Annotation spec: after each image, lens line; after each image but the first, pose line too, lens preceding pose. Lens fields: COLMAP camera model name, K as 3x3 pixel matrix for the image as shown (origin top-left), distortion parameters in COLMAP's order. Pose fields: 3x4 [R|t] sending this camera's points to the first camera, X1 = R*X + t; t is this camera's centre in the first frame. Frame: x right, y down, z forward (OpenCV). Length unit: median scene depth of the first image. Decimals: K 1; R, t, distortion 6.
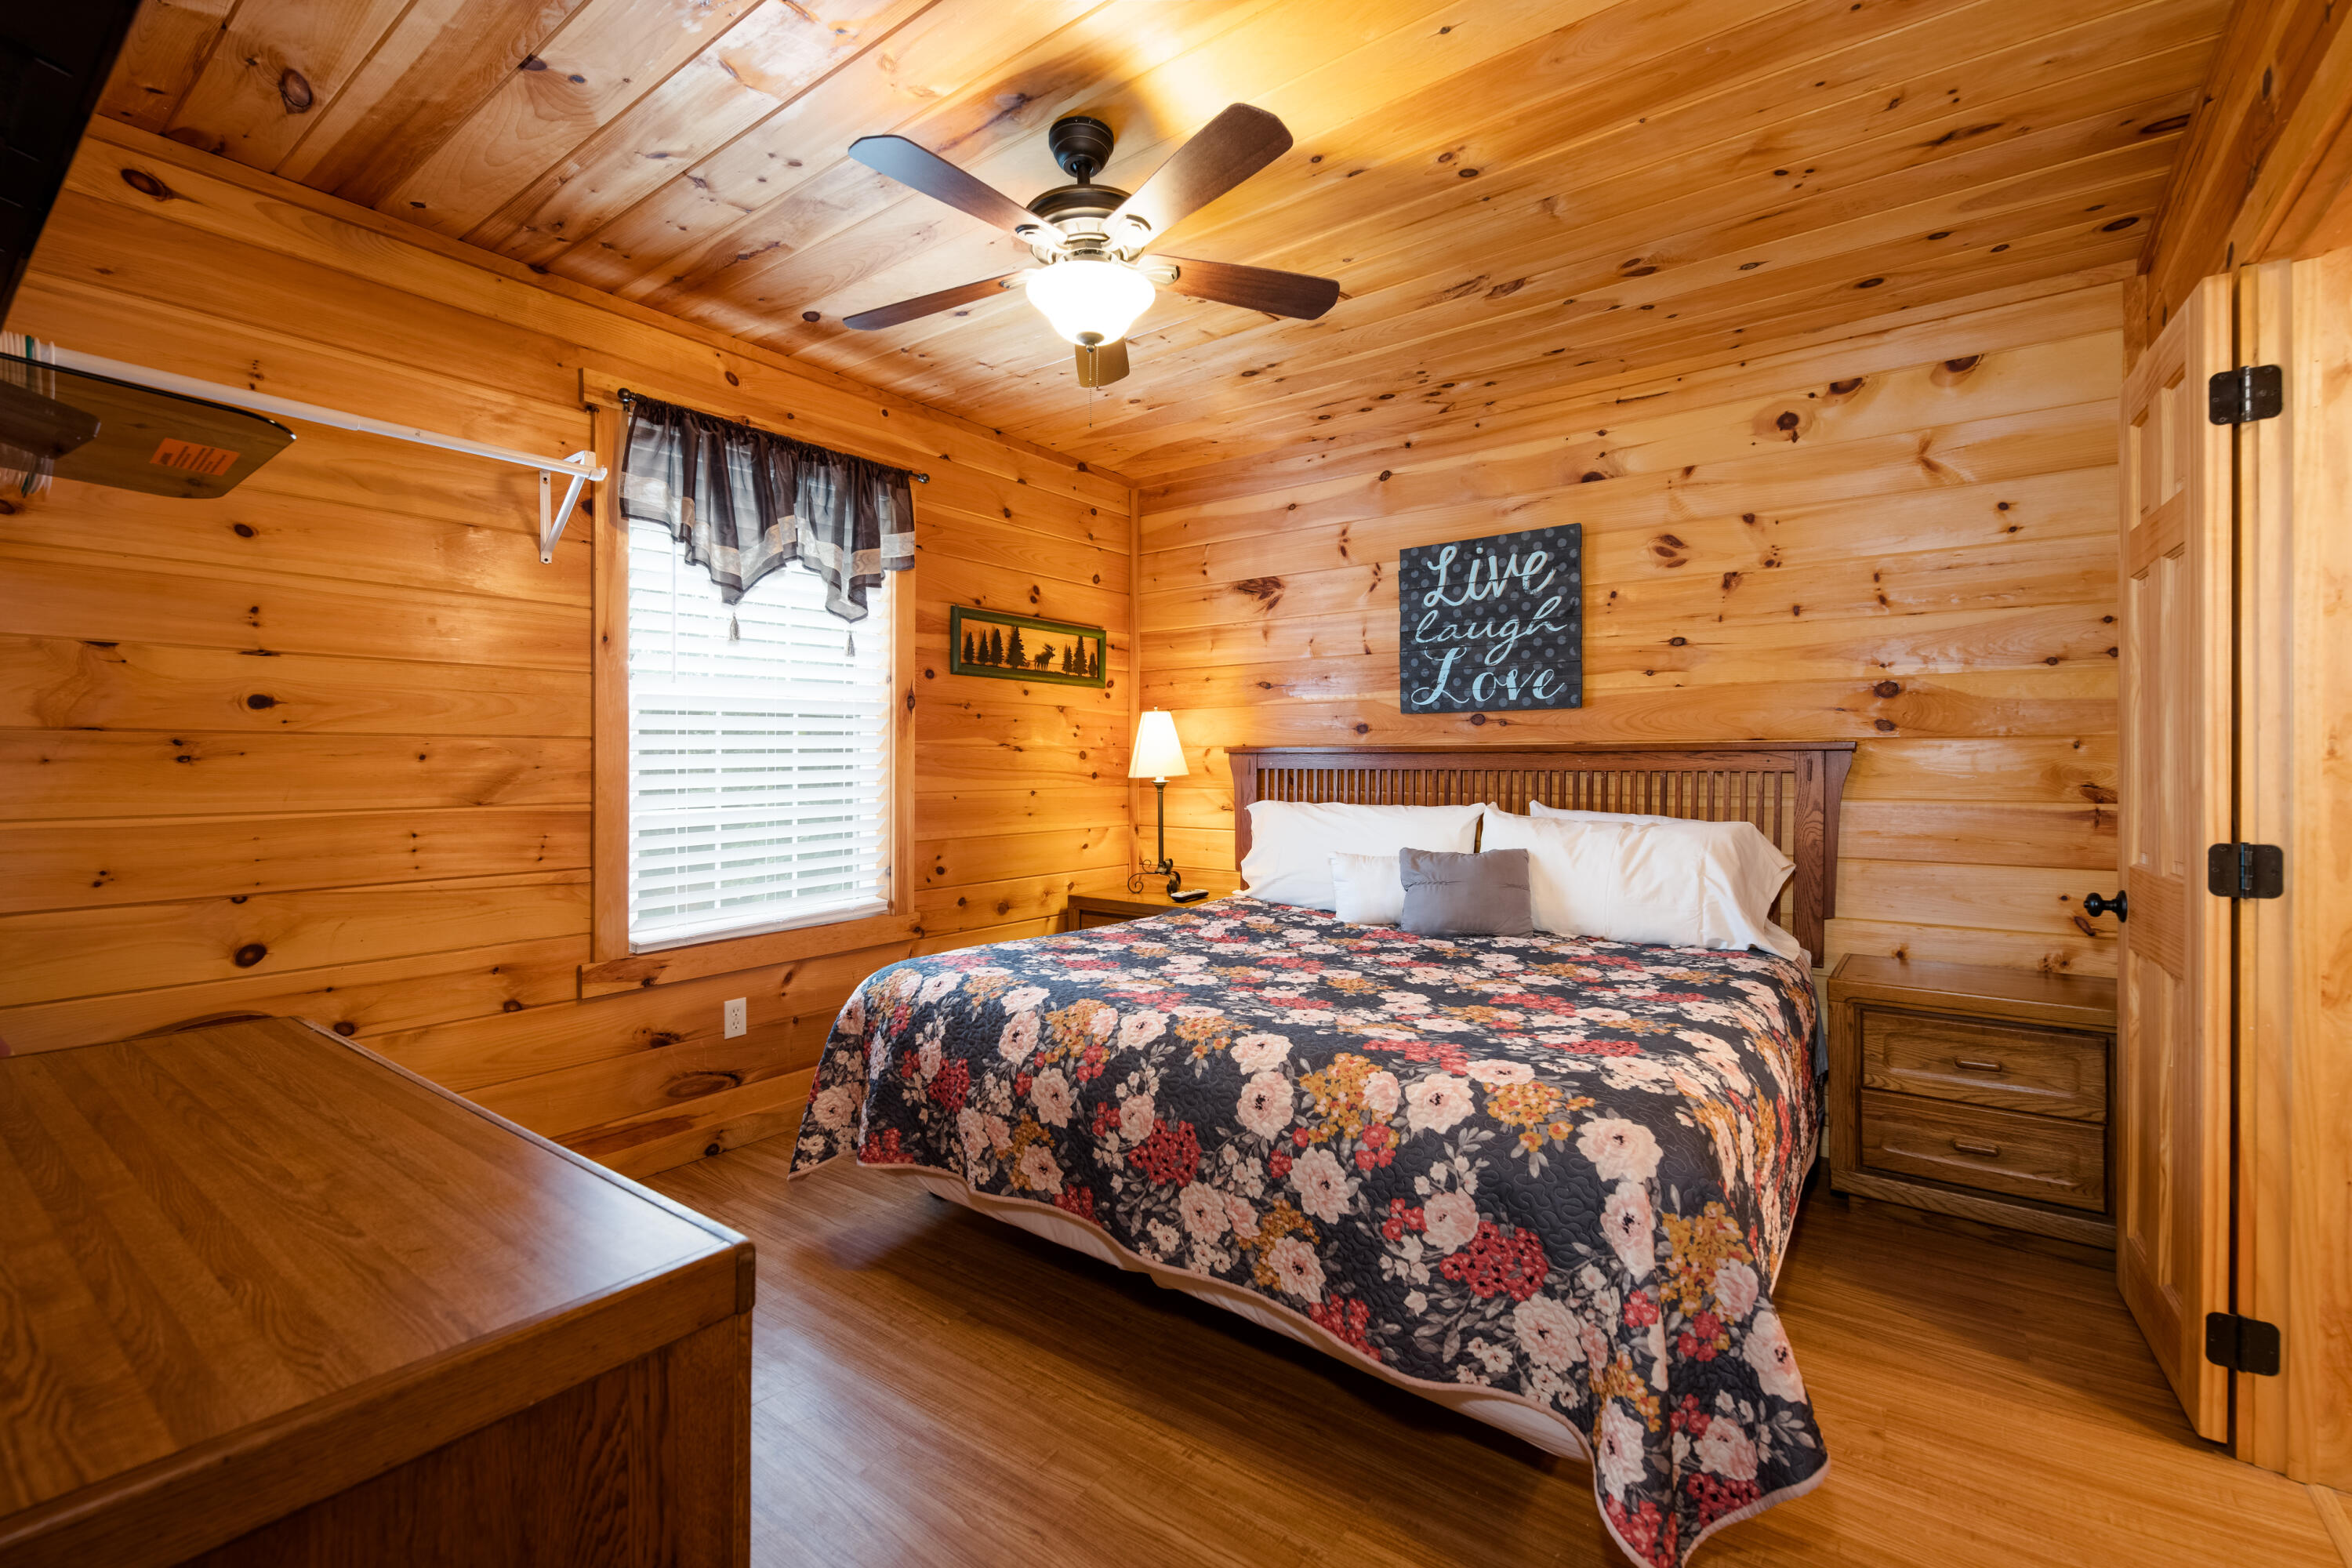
lens RADIAL K [[1022.9, 0, 1162.3], [0, 1022.9, 774.4], [0, 0, 1]] dist [0.005521, 0.000518]
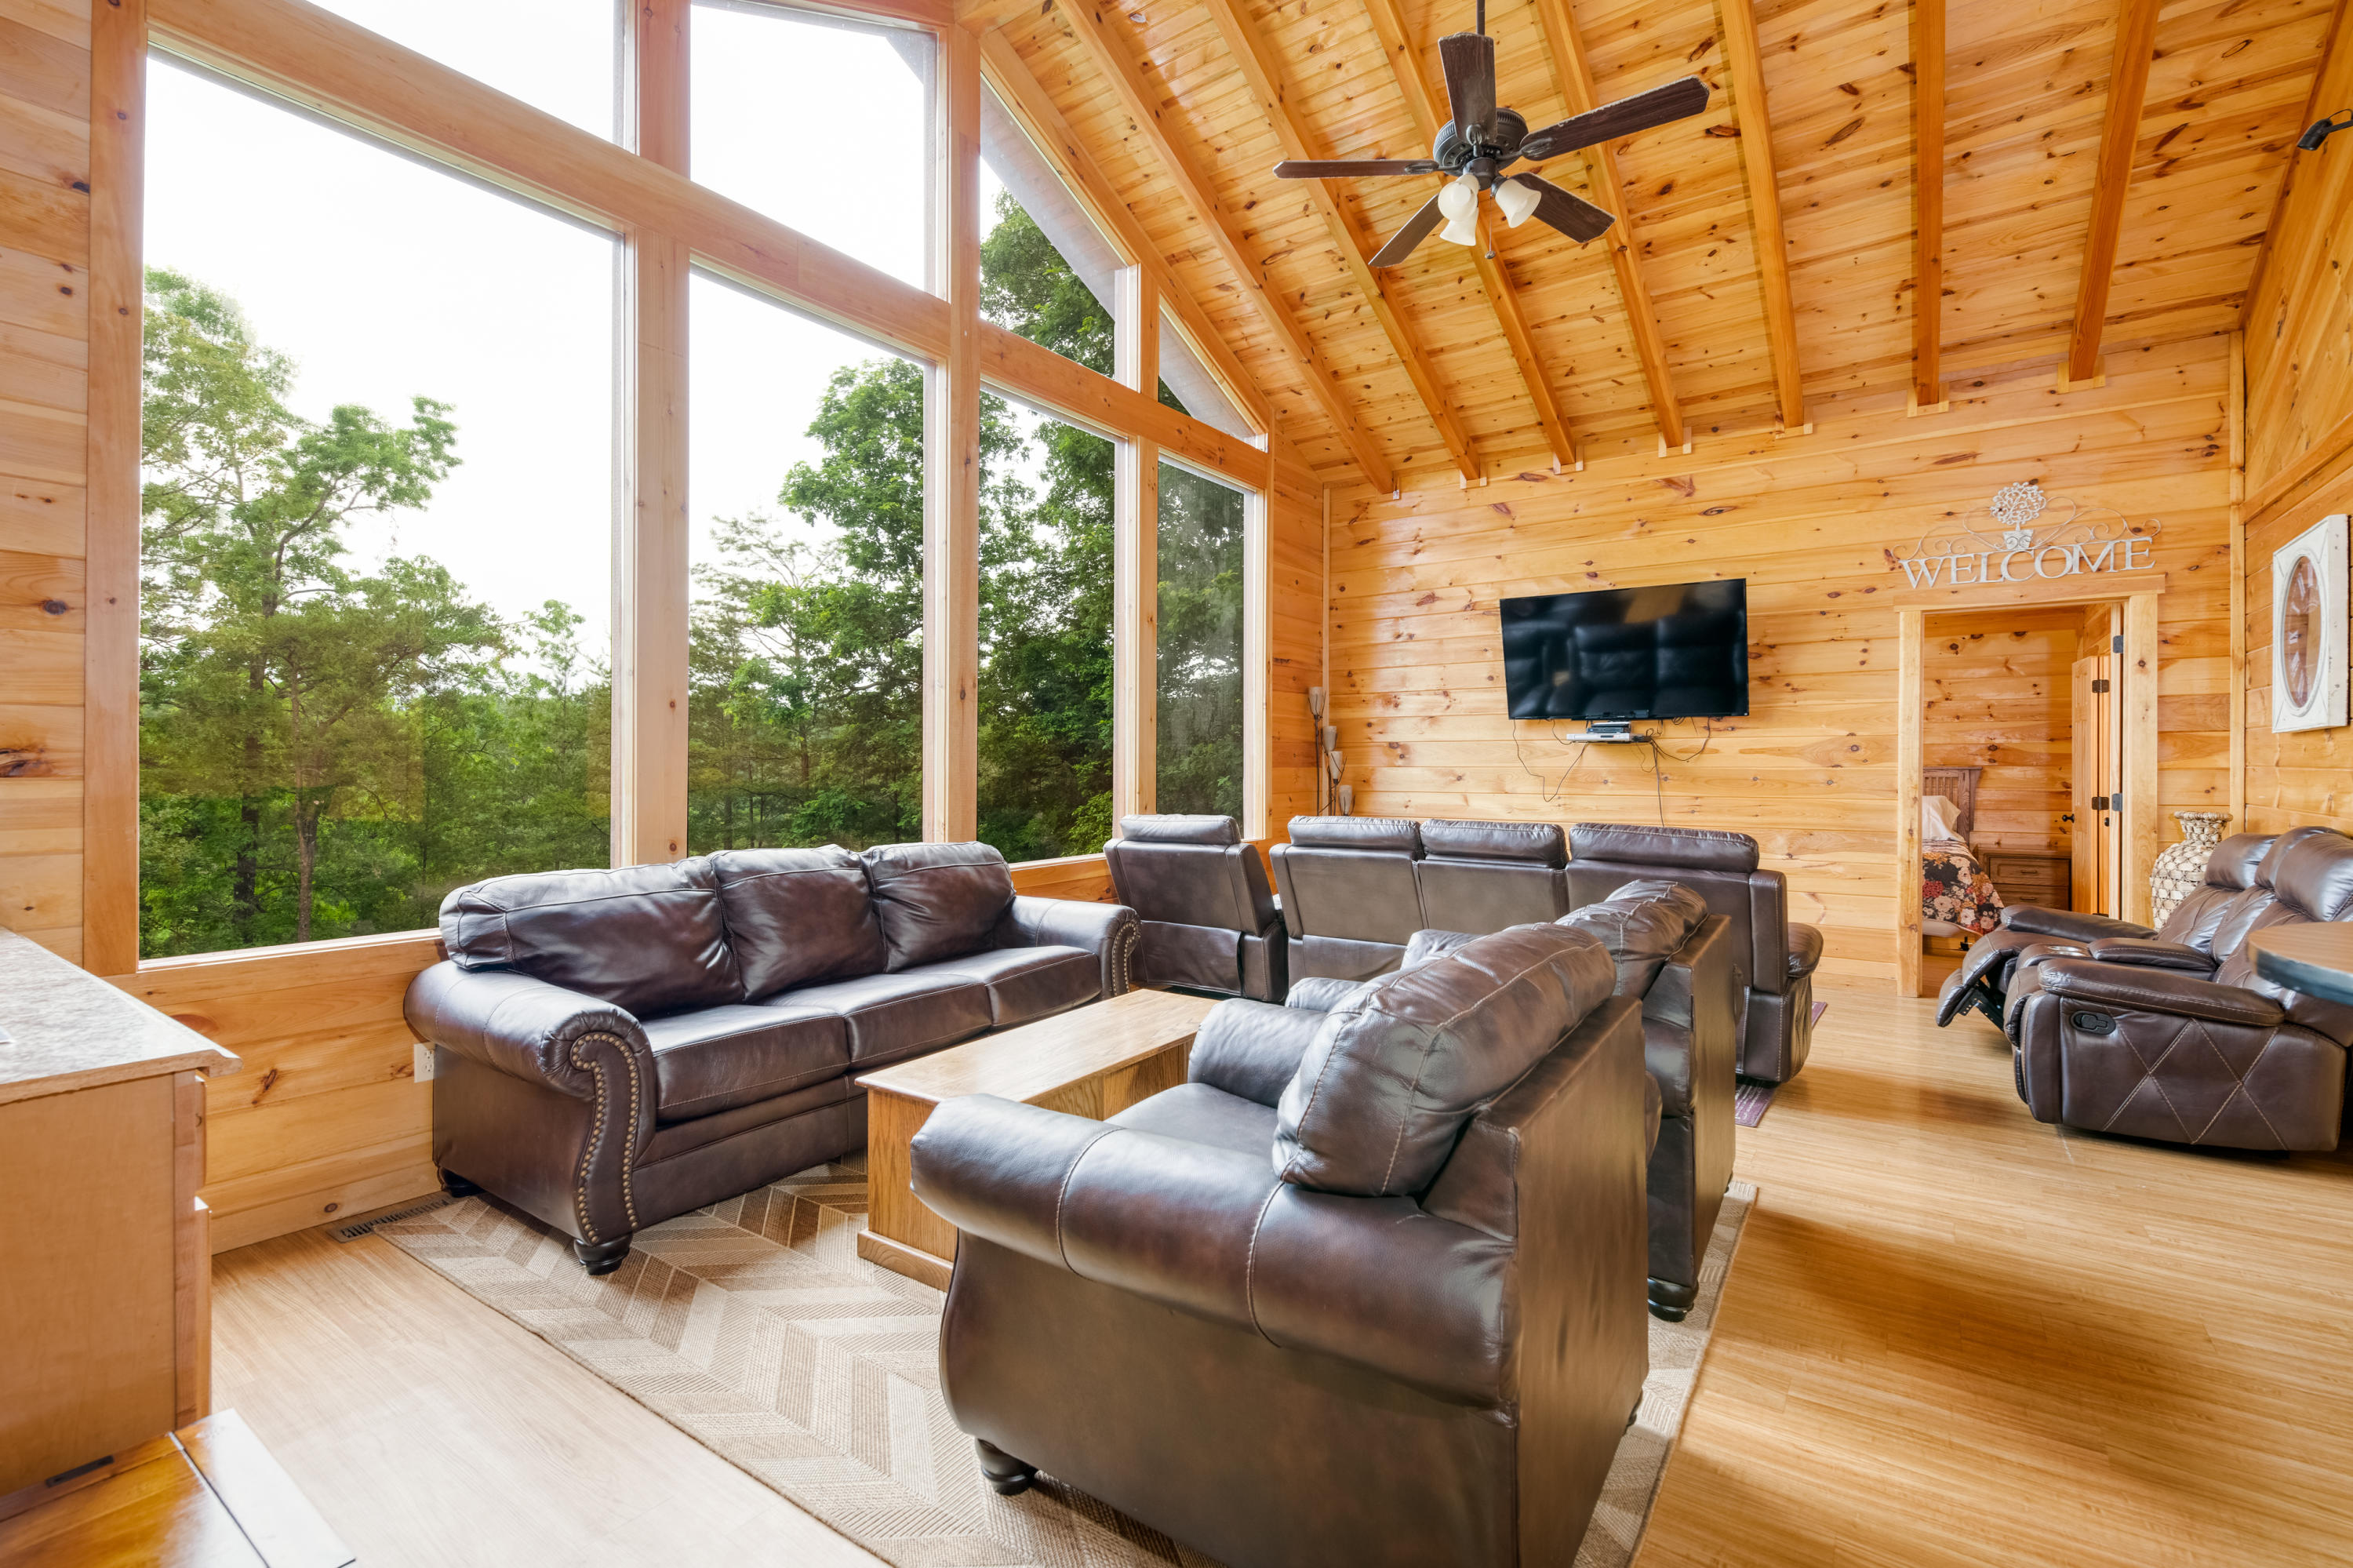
lens RADIAL K [[1023.3, 0, 1192.4], [0, 1023.3, 775.2], [0, 0, 1]] dist [0.005521, 0.000518]
pose [[0.999592, 0.003727, 0.028323, -1.566891], [-0.003694, 0.999992, -0.001242, 0.002624], [-0.028328, 0.001137, 0.999598, -1.749935]]
